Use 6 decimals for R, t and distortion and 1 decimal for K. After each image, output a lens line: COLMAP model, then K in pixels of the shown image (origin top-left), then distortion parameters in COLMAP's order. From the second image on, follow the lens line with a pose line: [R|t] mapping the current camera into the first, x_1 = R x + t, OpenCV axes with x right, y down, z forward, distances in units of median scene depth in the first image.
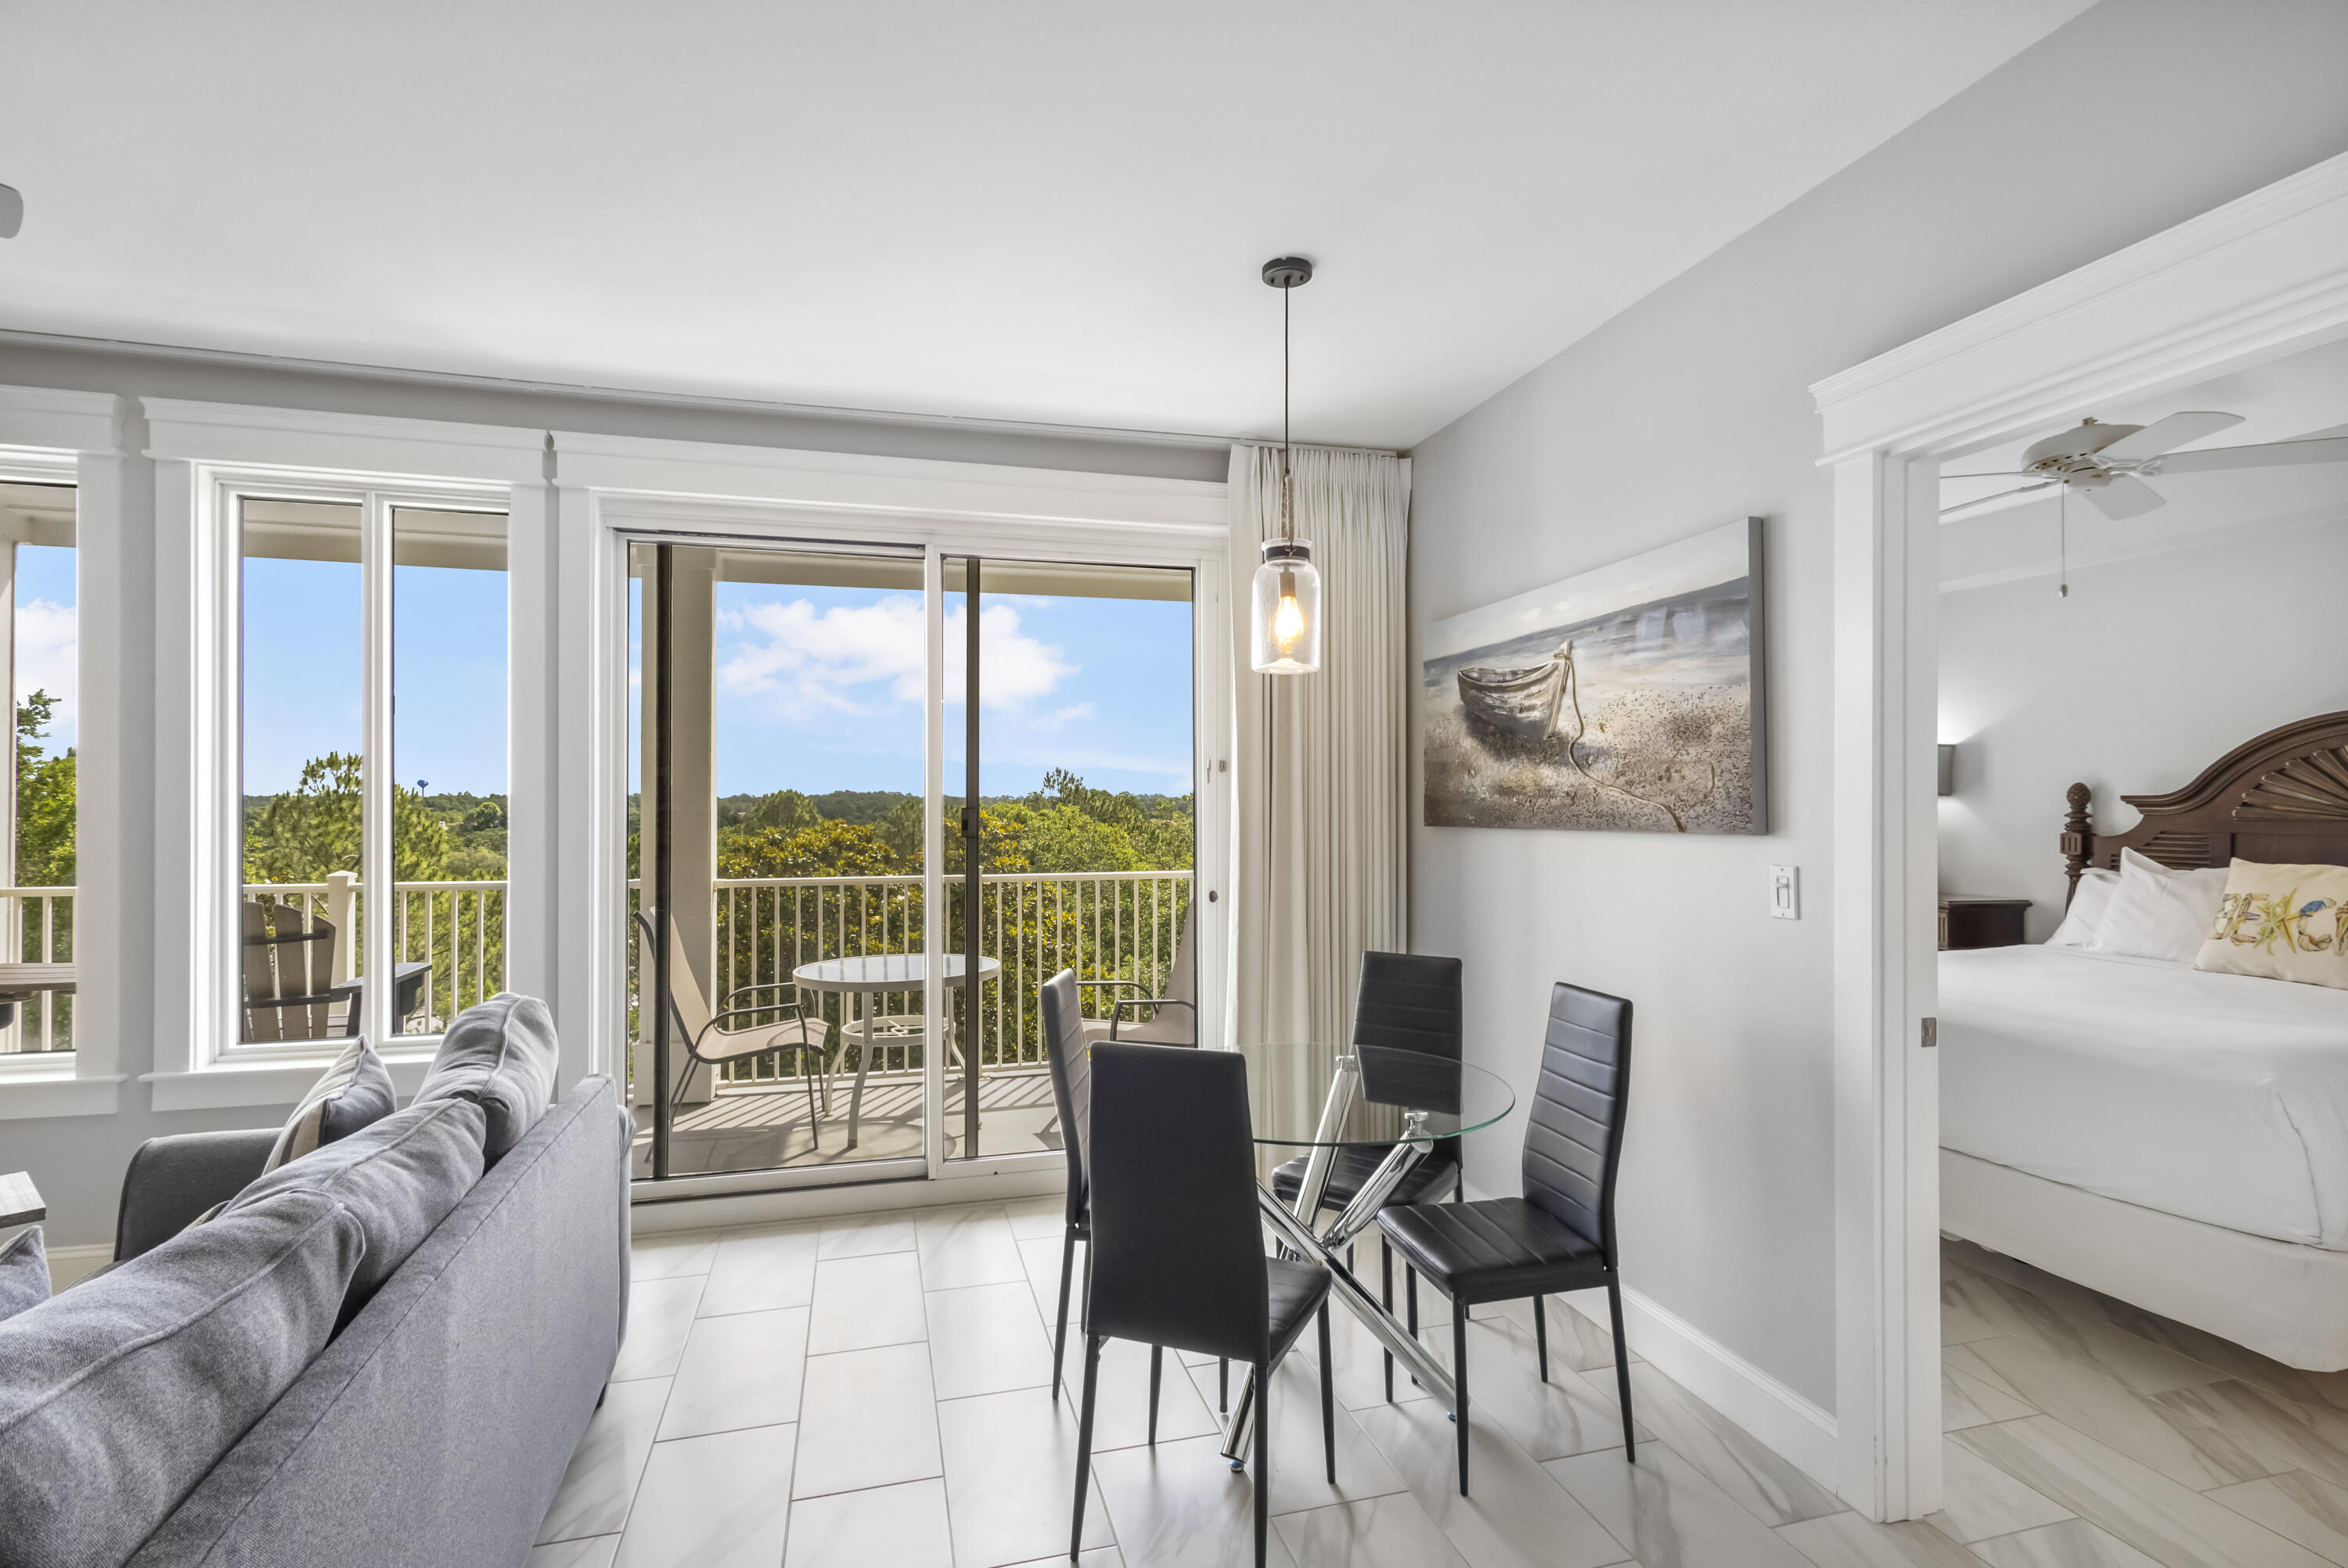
lens RADIAL K [[1103.2, 0, 1164.1], [0, 1103.2, 793.2], [0, 0, 1]] dist [0.002371, 0.001309]
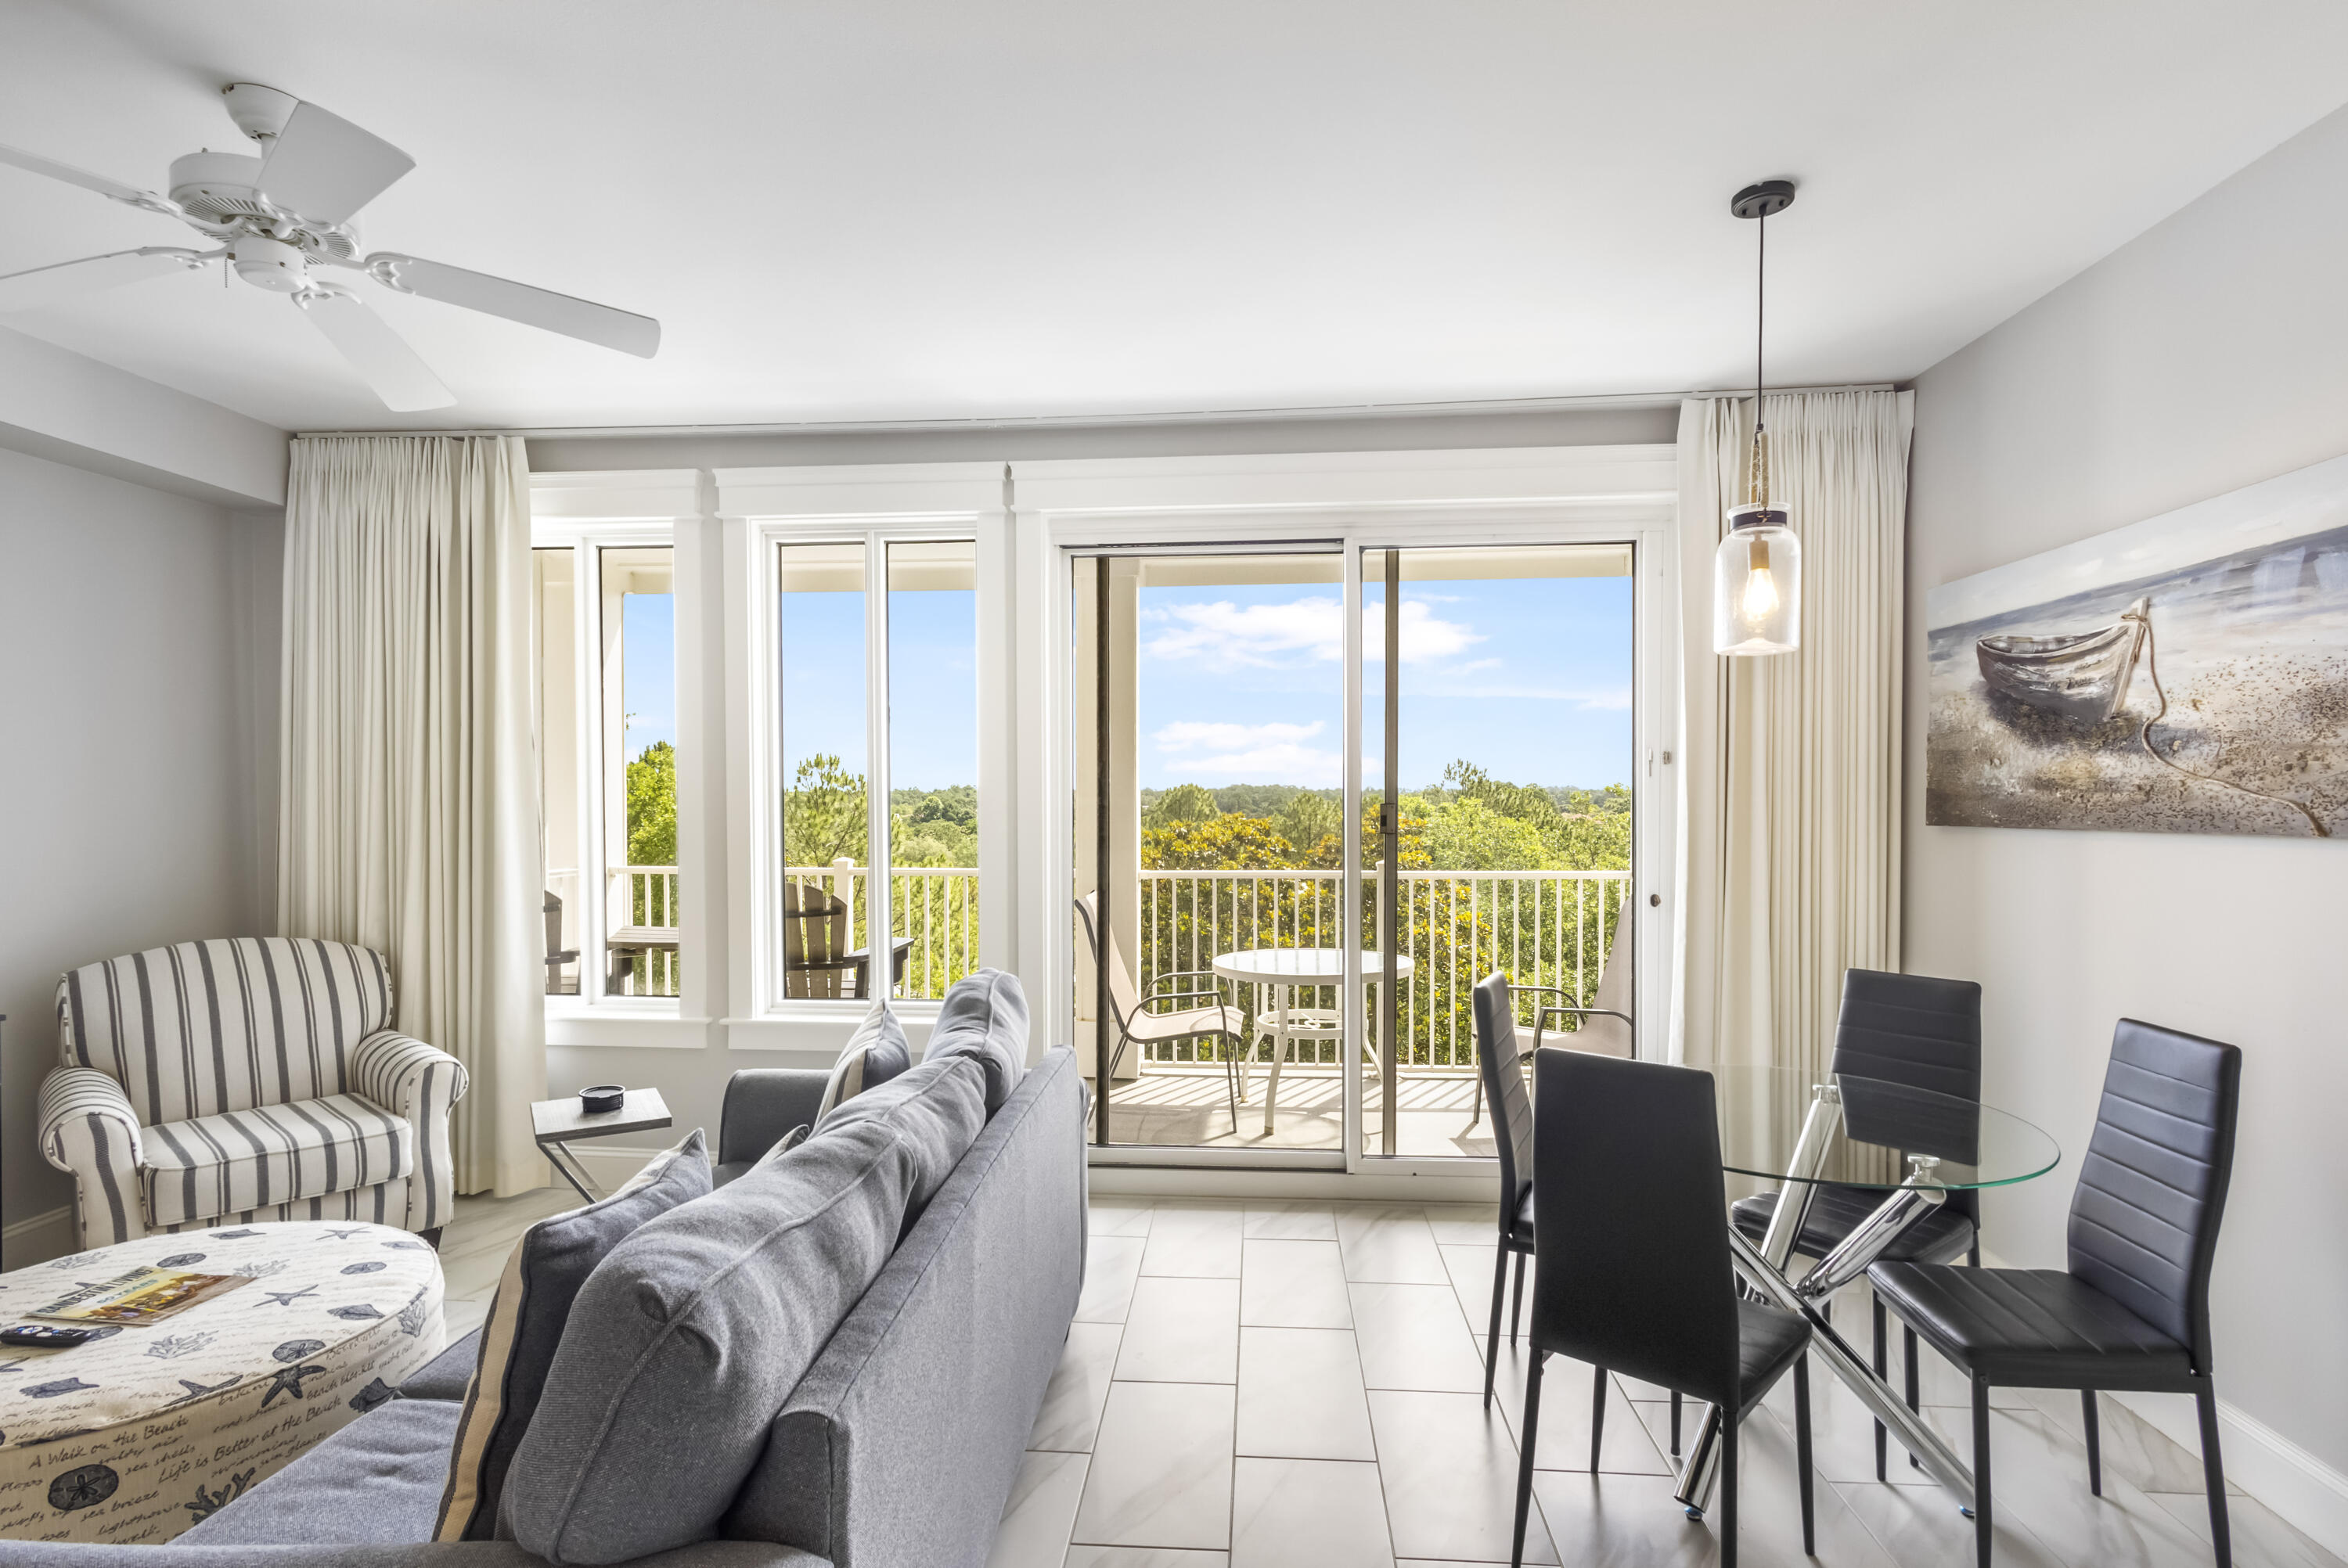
lens RADIAL K [[1138.0, 0, 1170.7], [0, 1138.0, 817.4], [0, 0, 1]] dist [0.001979, 0.002693]
pose [[0.941858, 0.004412, -0.335982, -0.022320], [0.004775, 0.999637, 0.026513, -0.003091], [0.335977, -0.026576, 0.941495, -0.027779]]
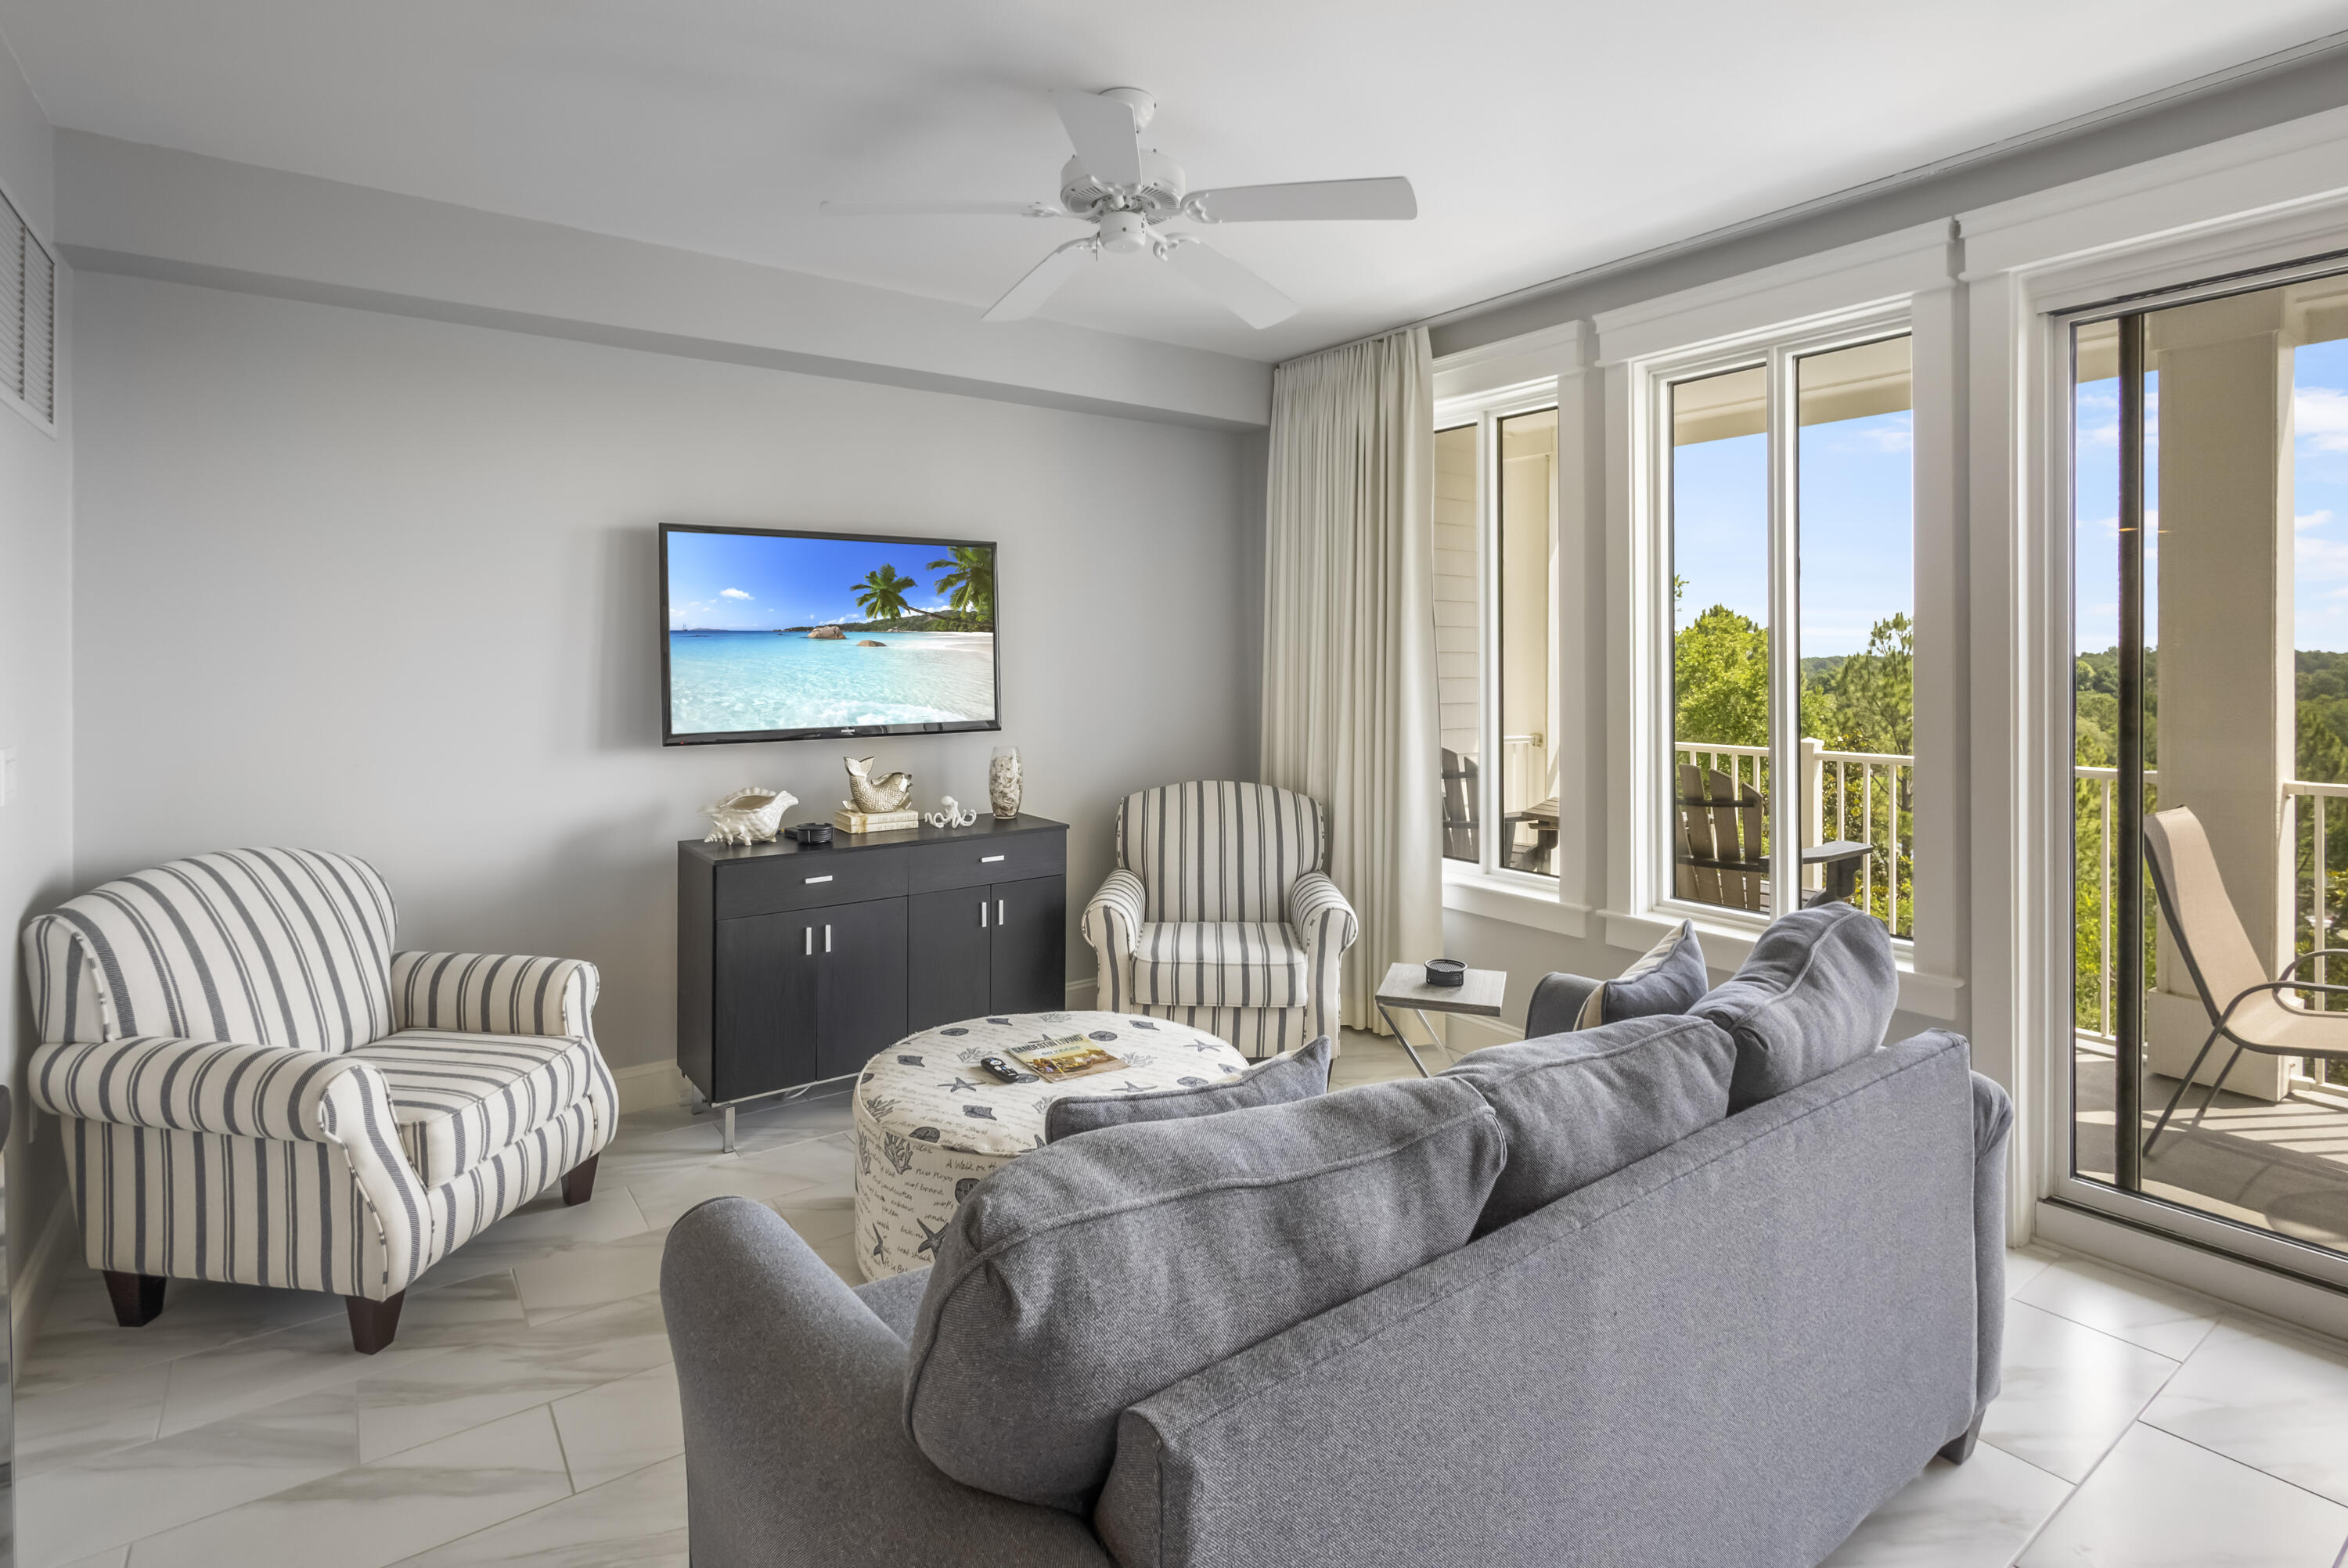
lens RADIAL K [[1163.4, 0, 1189.1], [0, 1163.4, 663.4], [0, 0, 1]] dist [0.001110, 0.001921]
pose [[0.360666, -0.001120, -0.932694, 0.044731], [0.009808, 0.999949, 0.002592, -0.007173], [0.932643, -0.010082, 0.360659, 0.181655]]
